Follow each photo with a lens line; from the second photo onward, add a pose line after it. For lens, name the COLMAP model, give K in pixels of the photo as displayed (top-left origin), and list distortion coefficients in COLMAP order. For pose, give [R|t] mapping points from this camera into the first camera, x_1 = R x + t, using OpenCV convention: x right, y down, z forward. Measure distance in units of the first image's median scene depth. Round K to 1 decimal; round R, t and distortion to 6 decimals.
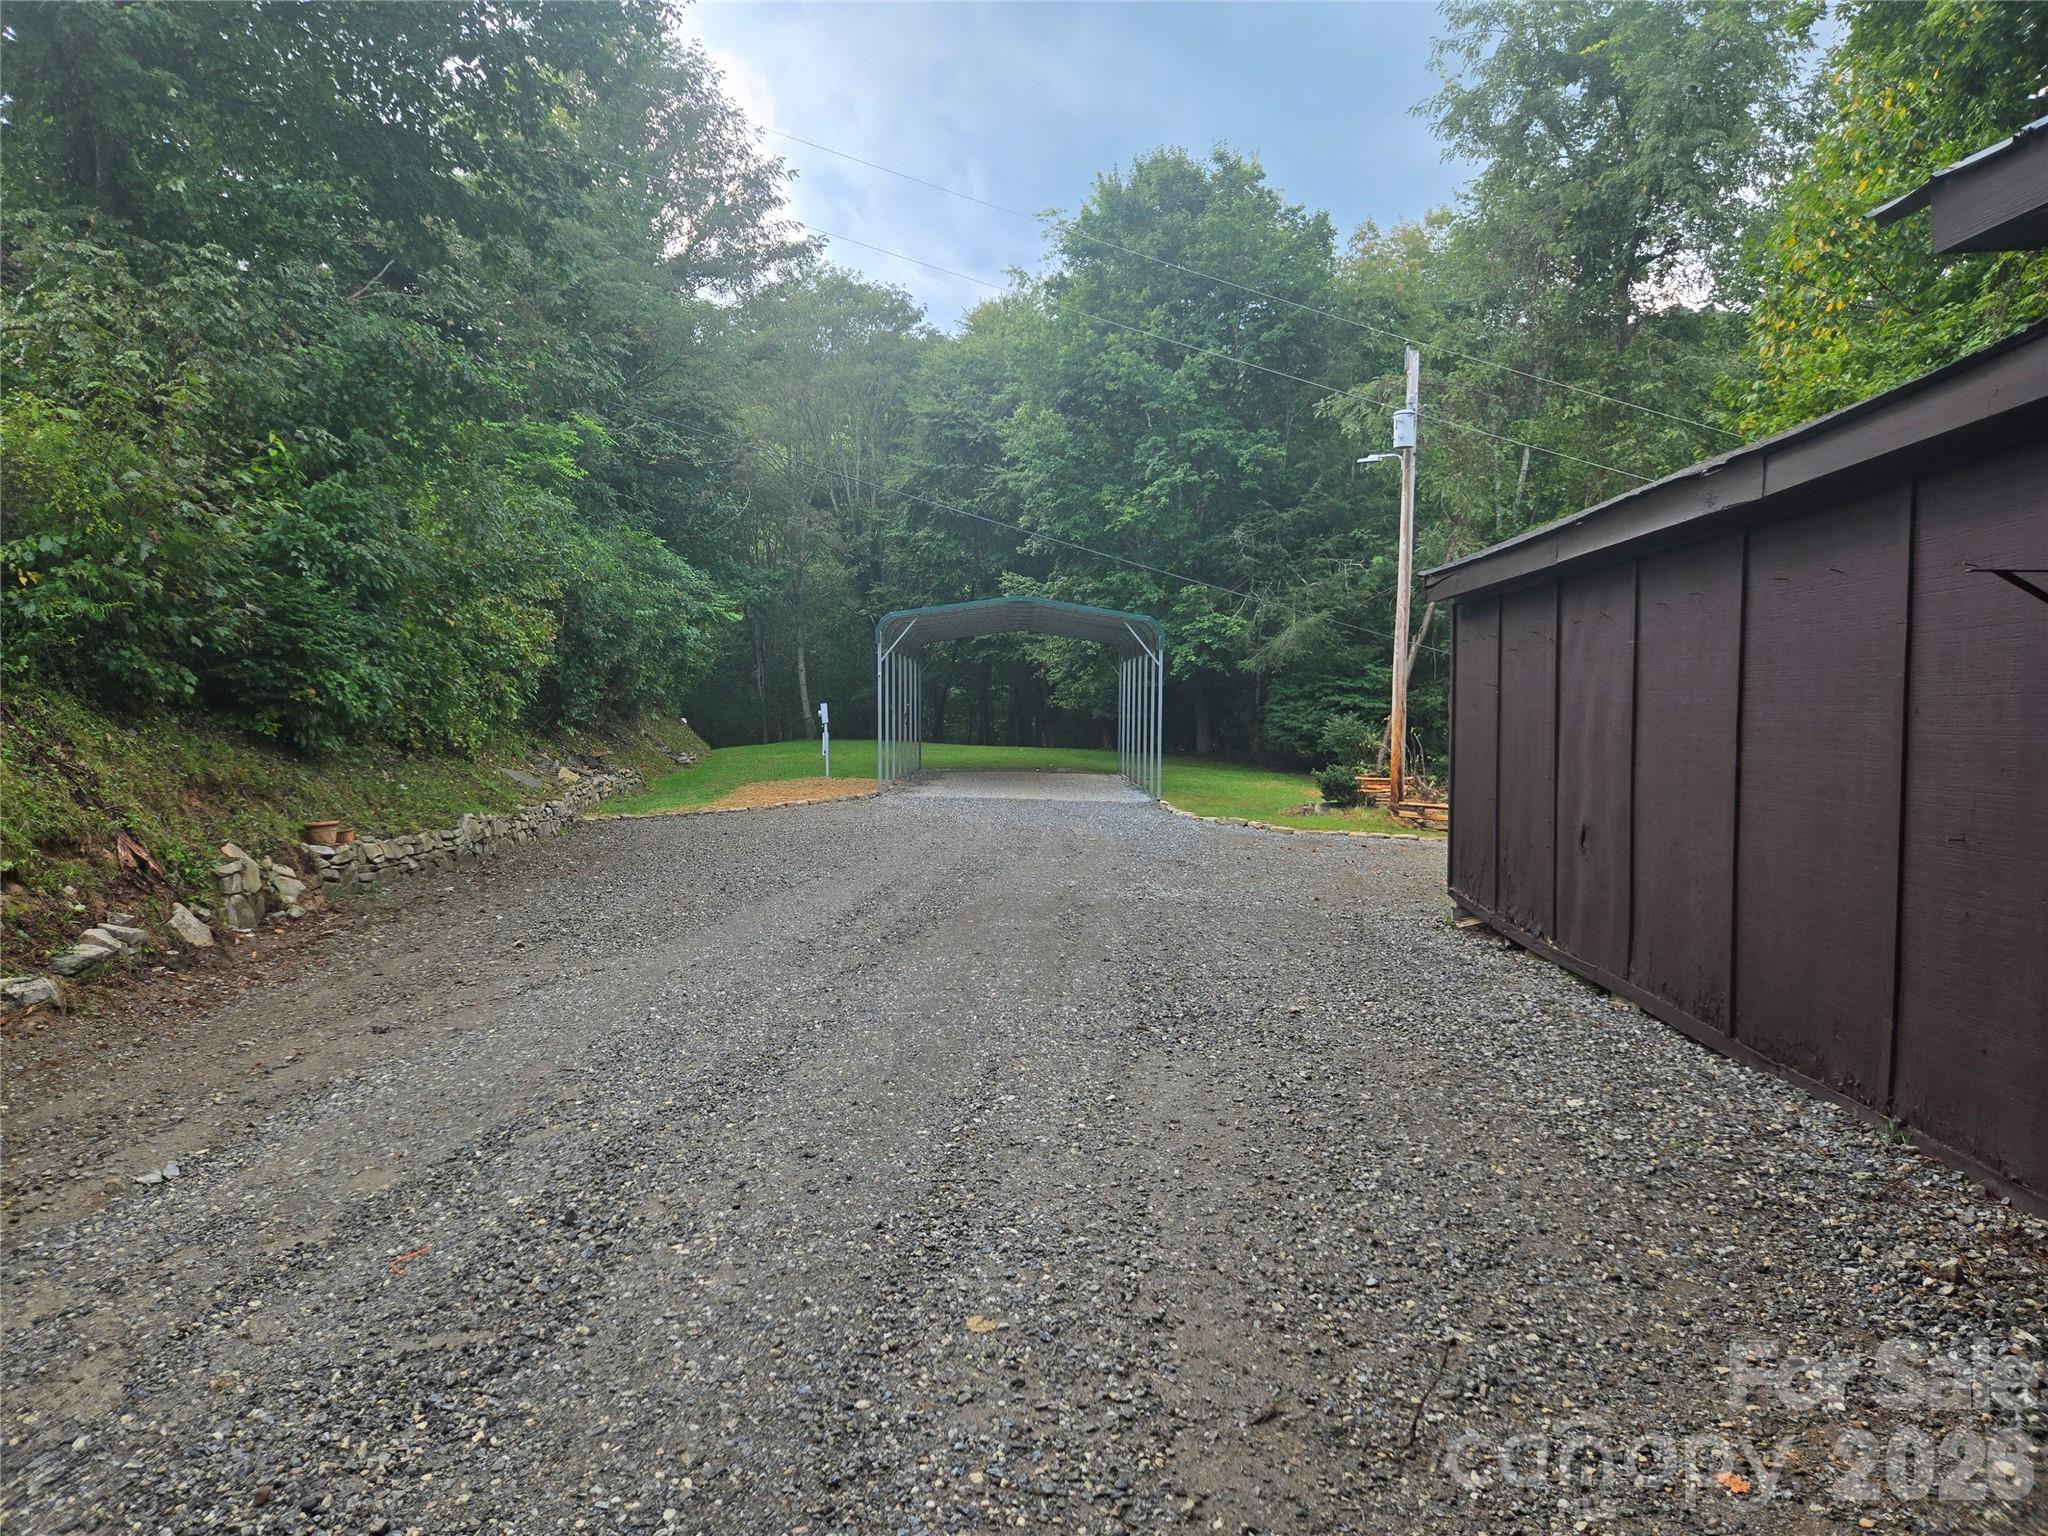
lens RADIAL K [[1232.6, 0, 1024.0], [0, 1232.6, 768.0], [0, 0, 1]] dist [0.031220, -0.036619]
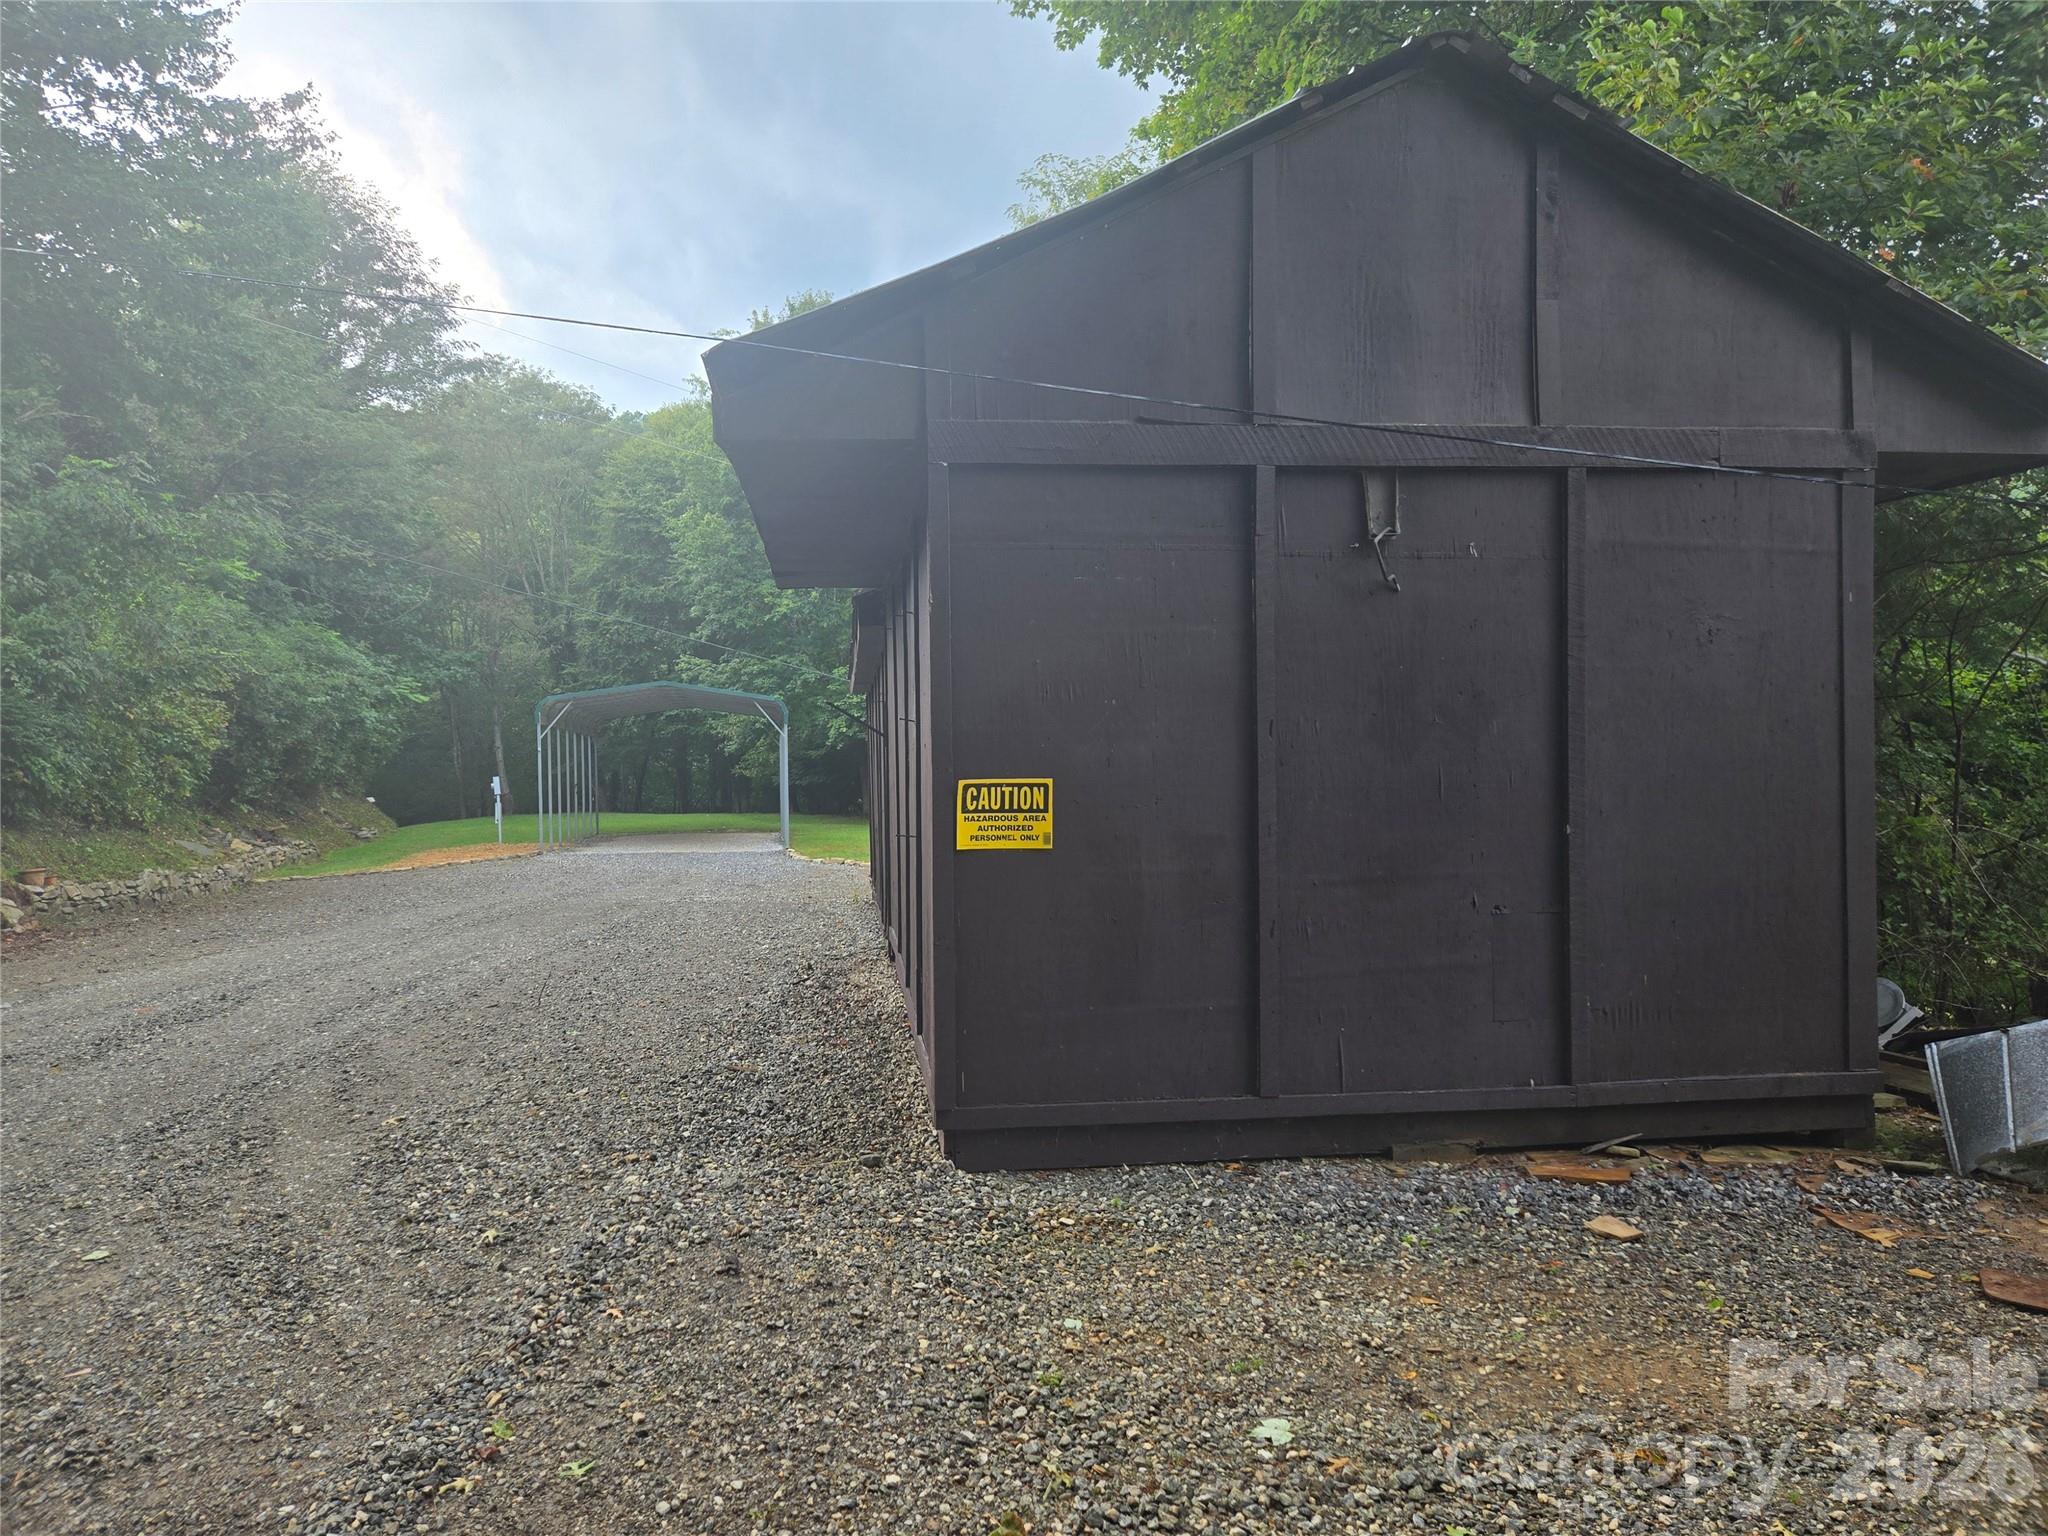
lens RADIAL K [[1232.6, 0, 1024.0], [0, 1232.6, 768.0], [0, 0, 1]] dist [0.031220, -0.036619]
pose [[0.978721, -0.026075, 0.203534, 0.088827], [0.037392, 0.997949, -0.051955, 0.018026], [-0.201762, 0.058460, 0.977688, -0.220750]]
